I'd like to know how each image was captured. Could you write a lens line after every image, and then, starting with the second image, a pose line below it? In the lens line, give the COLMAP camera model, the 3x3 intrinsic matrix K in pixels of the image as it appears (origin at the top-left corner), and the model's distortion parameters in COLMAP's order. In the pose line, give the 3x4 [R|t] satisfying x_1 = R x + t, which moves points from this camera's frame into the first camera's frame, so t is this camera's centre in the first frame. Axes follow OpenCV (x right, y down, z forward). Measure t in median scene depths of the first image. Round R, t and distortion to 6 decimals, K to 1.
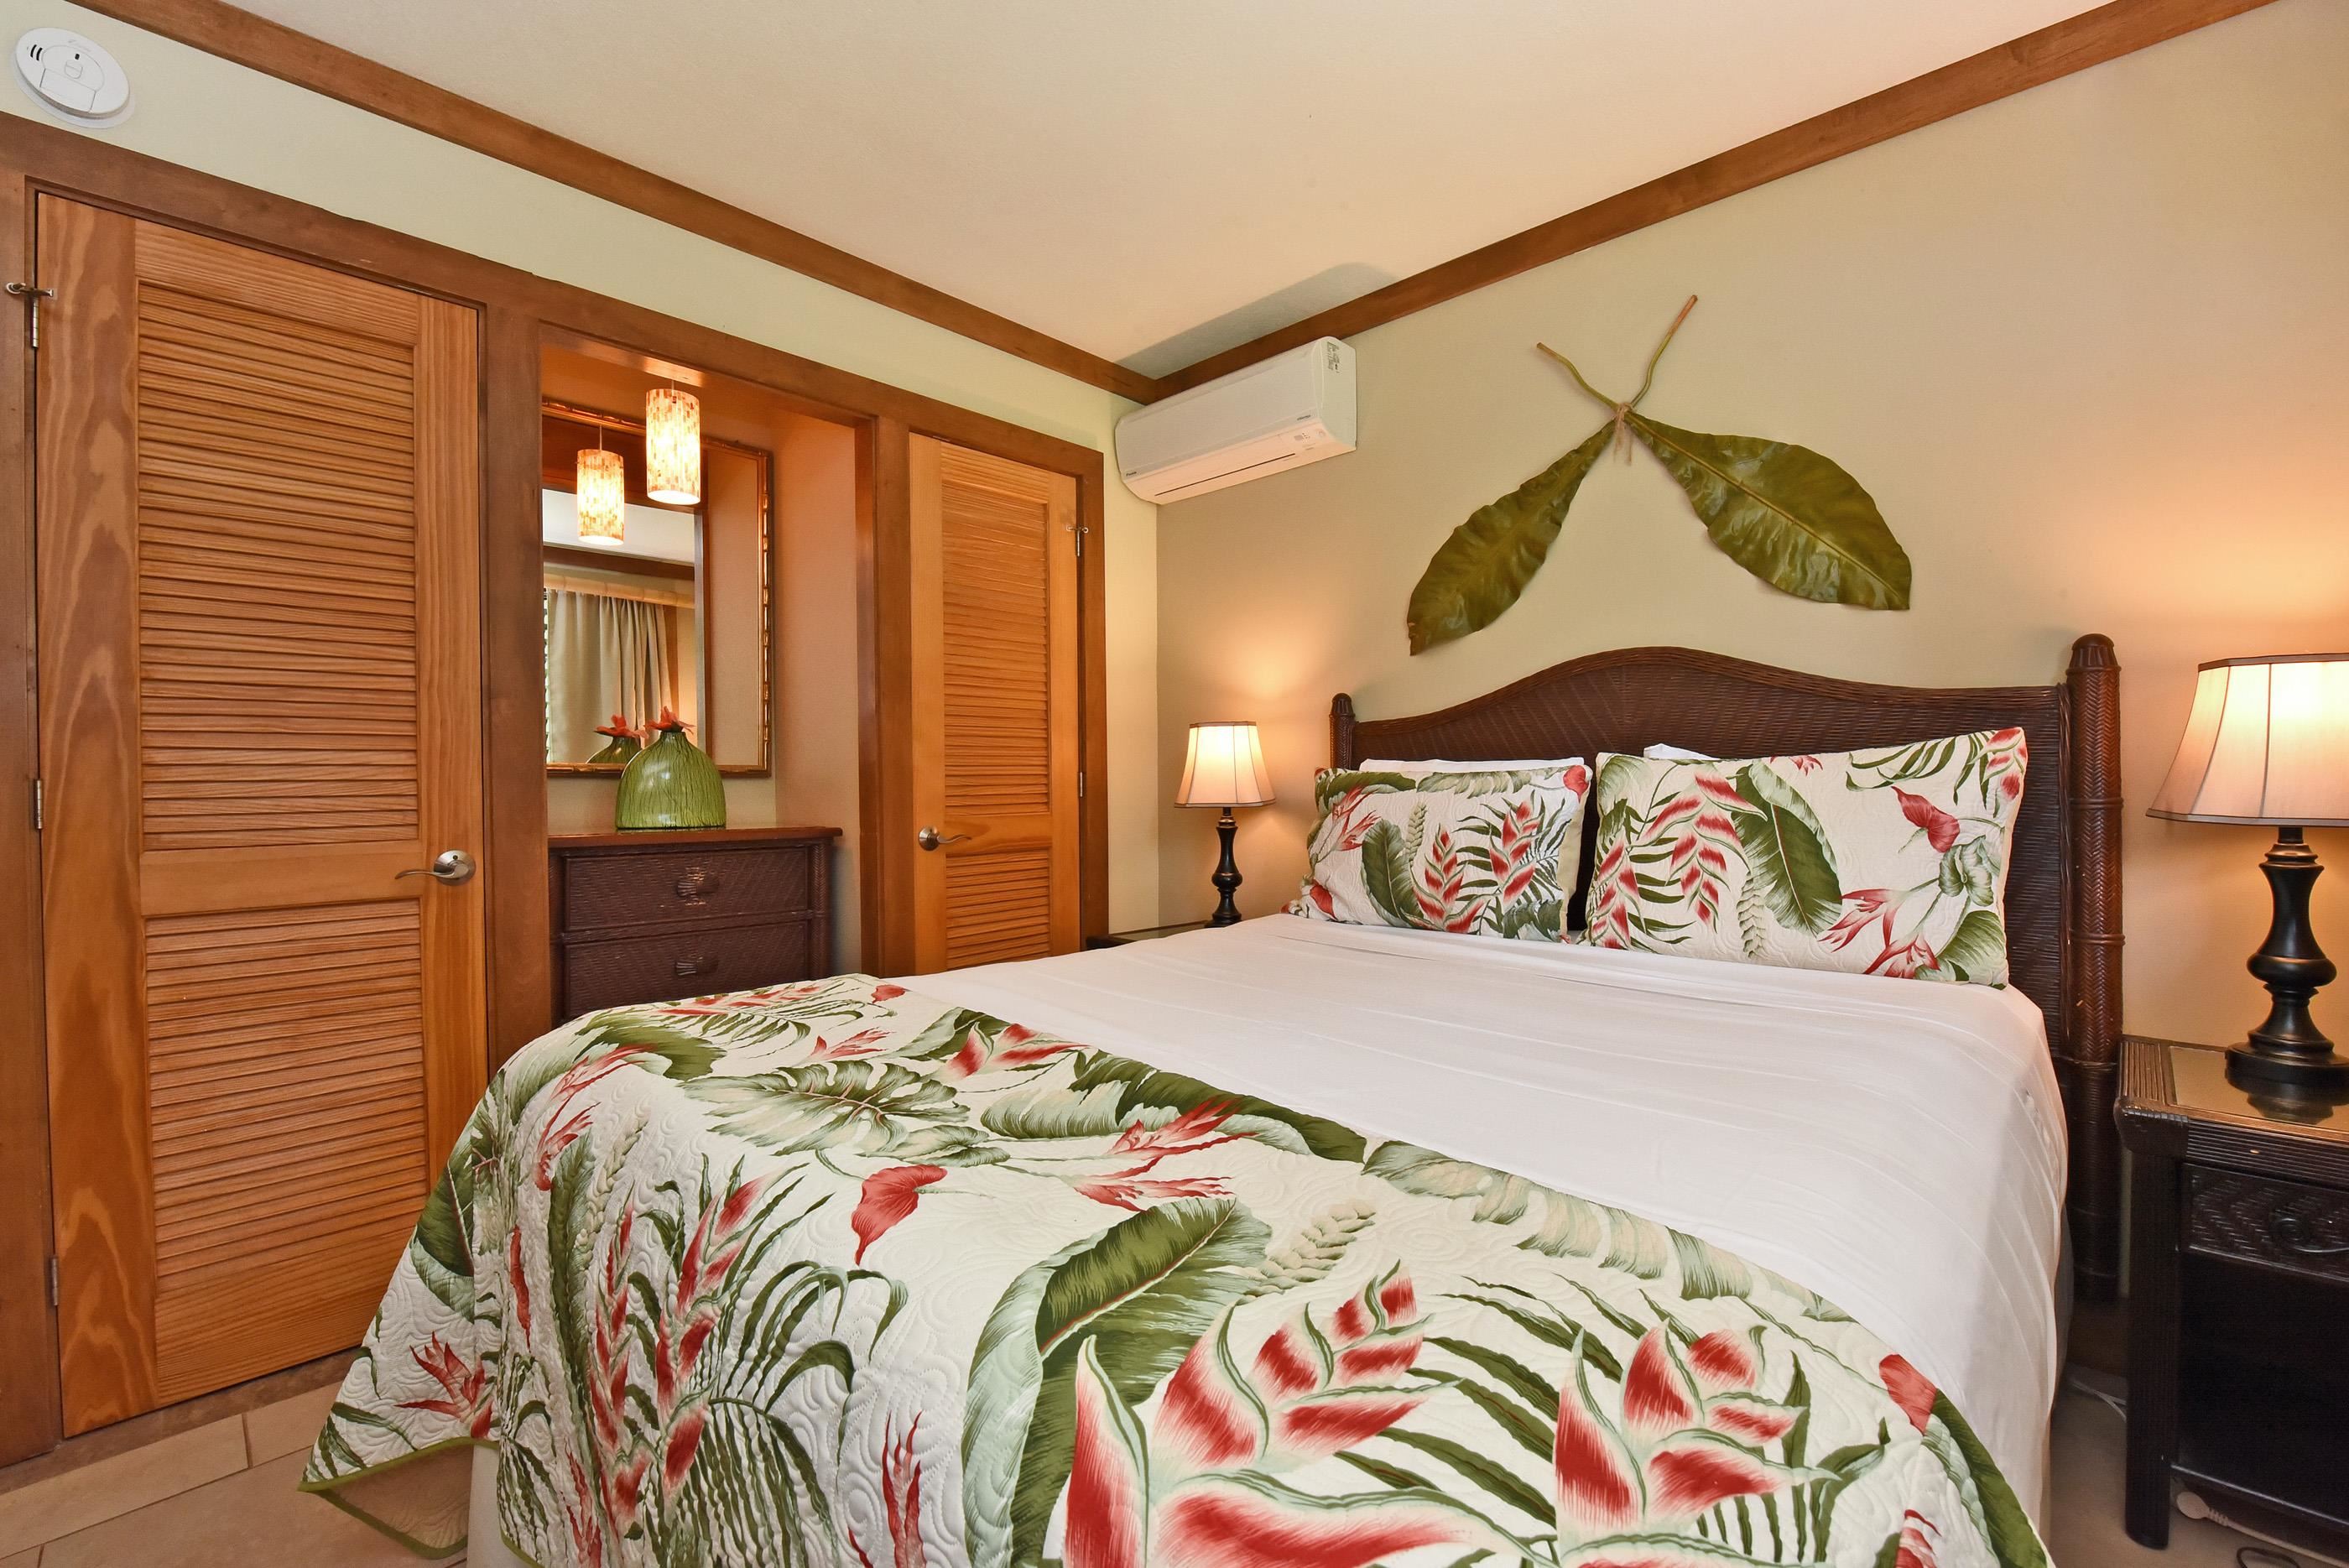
lens RADIAL K [[963.4, 0, 1157.4], [0, 963.4, 780.2], [0, 0, 1]] dist [-0.012804, -0.000528]
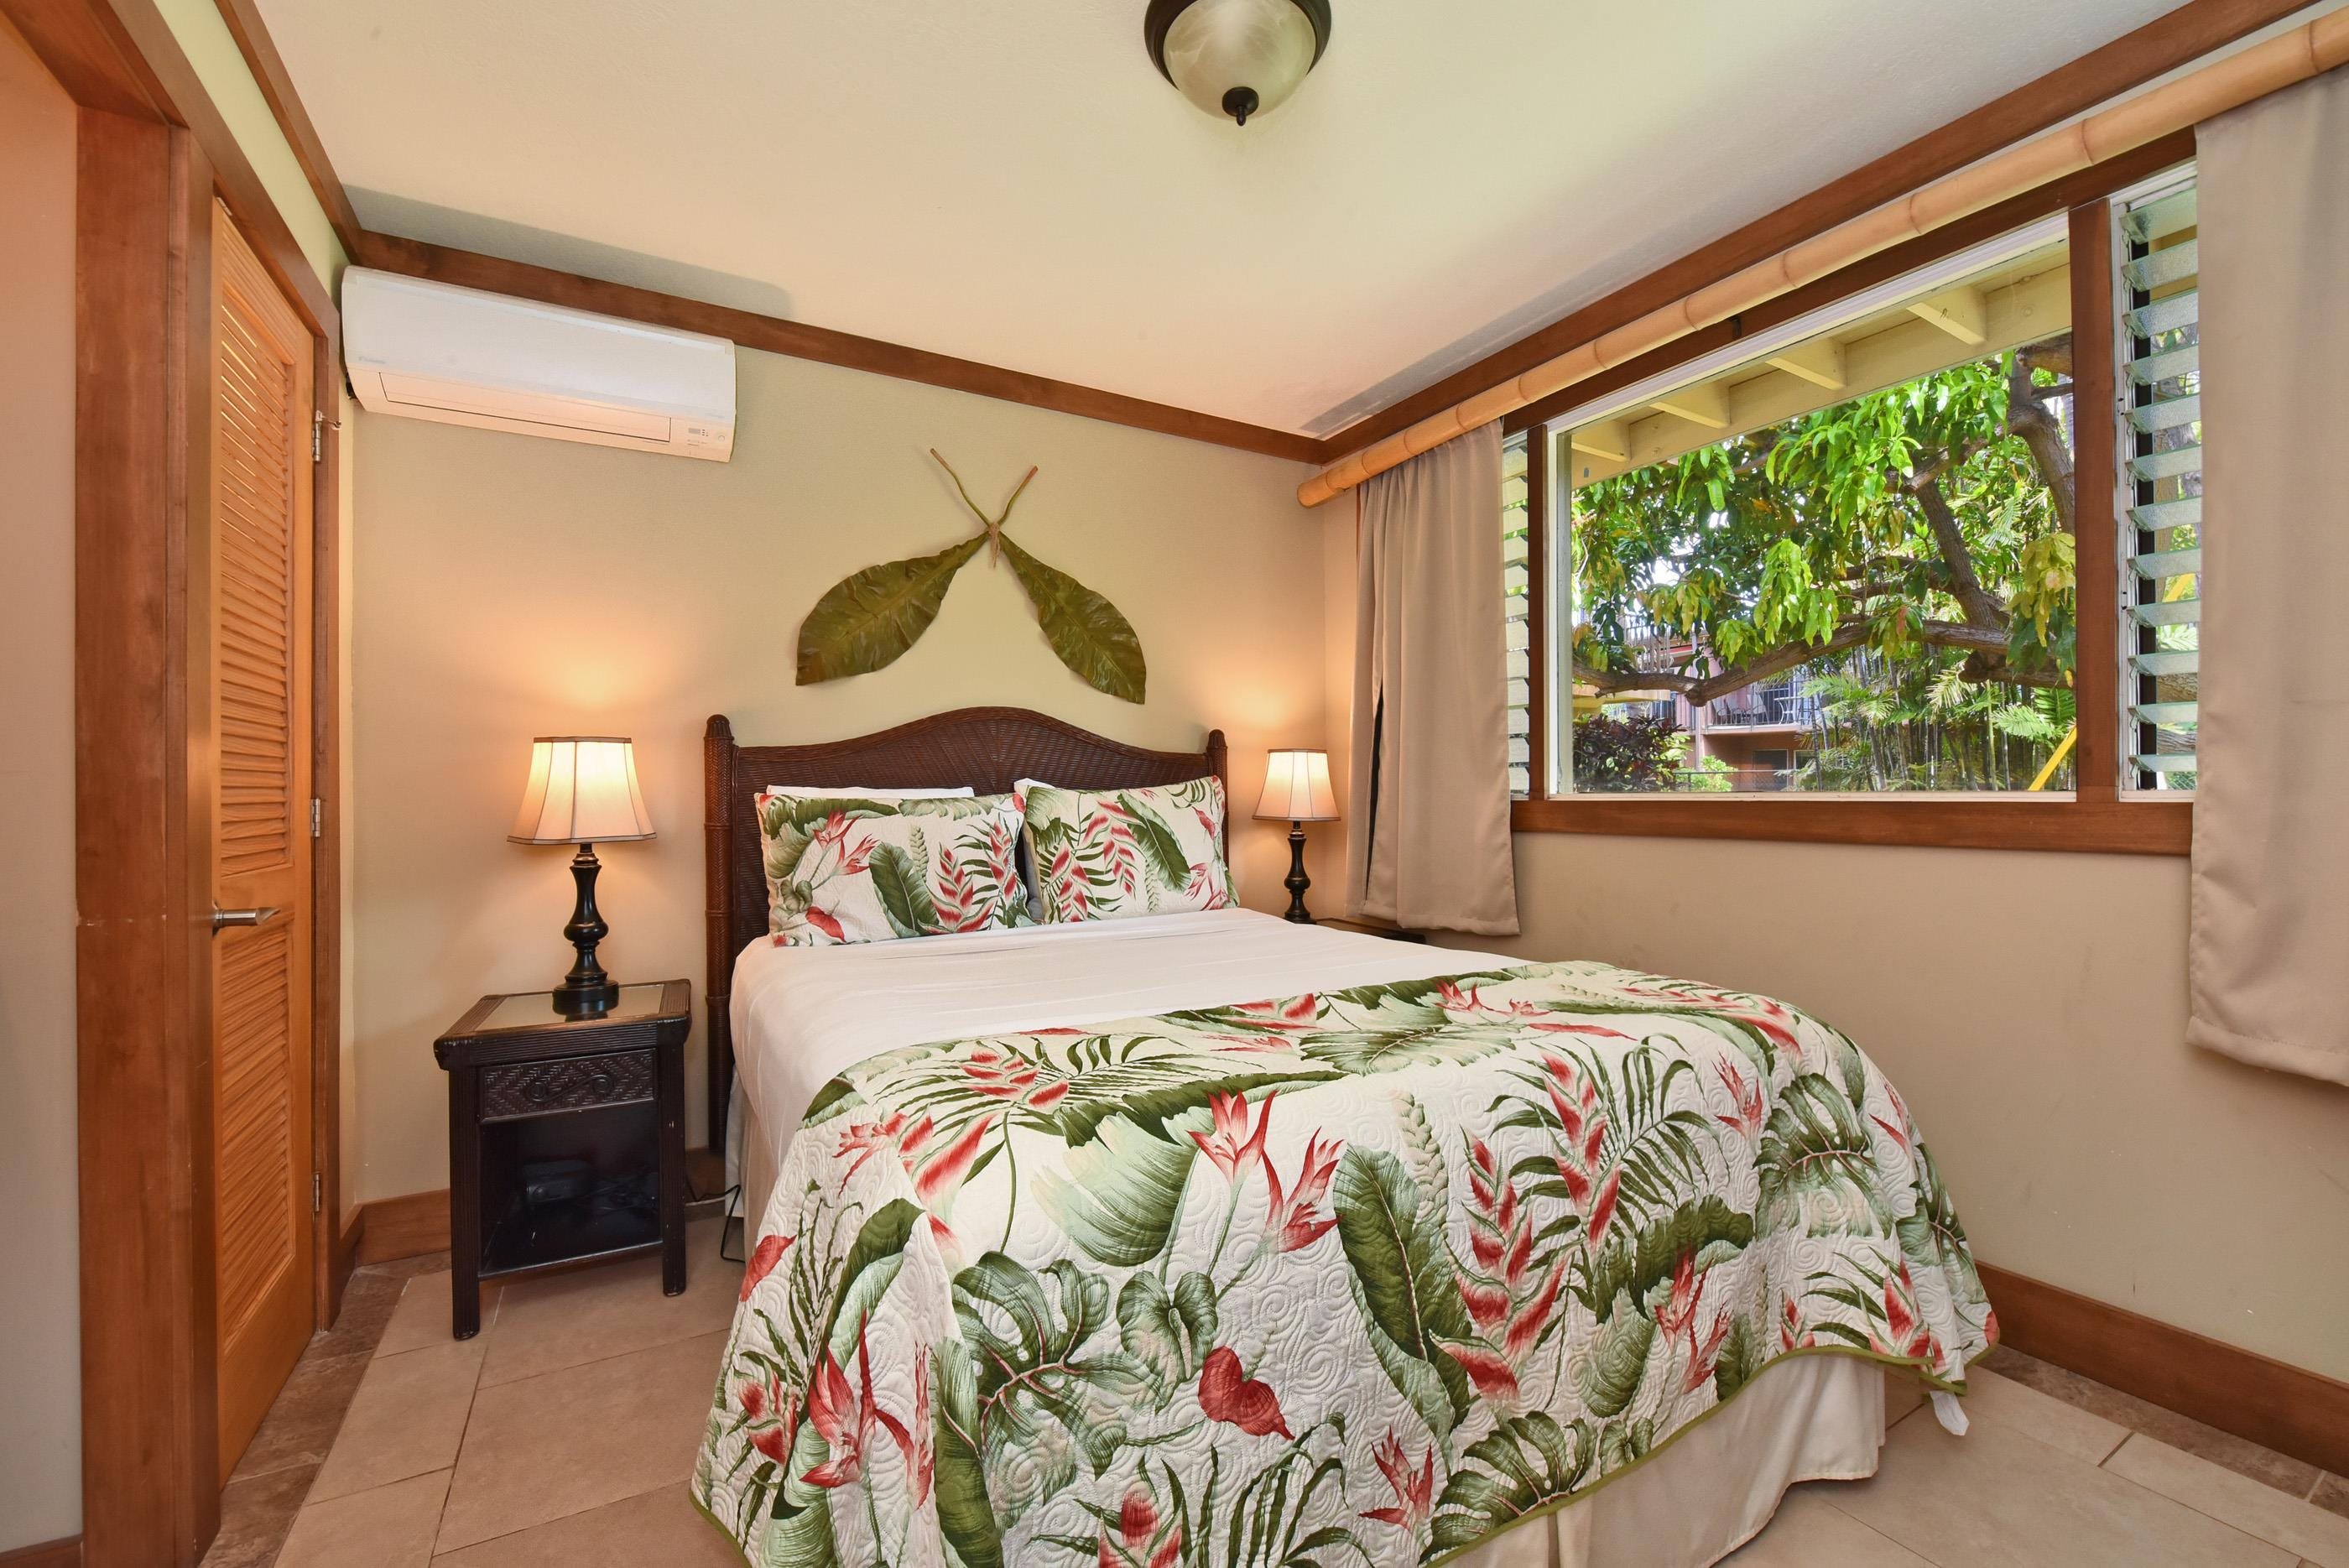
lens RADIAL K [[946.9, 0, 1182.2], [0, 946.9, 791.5], [0, 0, 1]] dist [-0.014066, -0.000373]
pose [[0.290637, 0.004772, 0.956821, -0.840697], [0.007576, 0.999945, -0.007288, -0.007595], [-0.956803, 0.009367, 0.290585, 0.445283]]
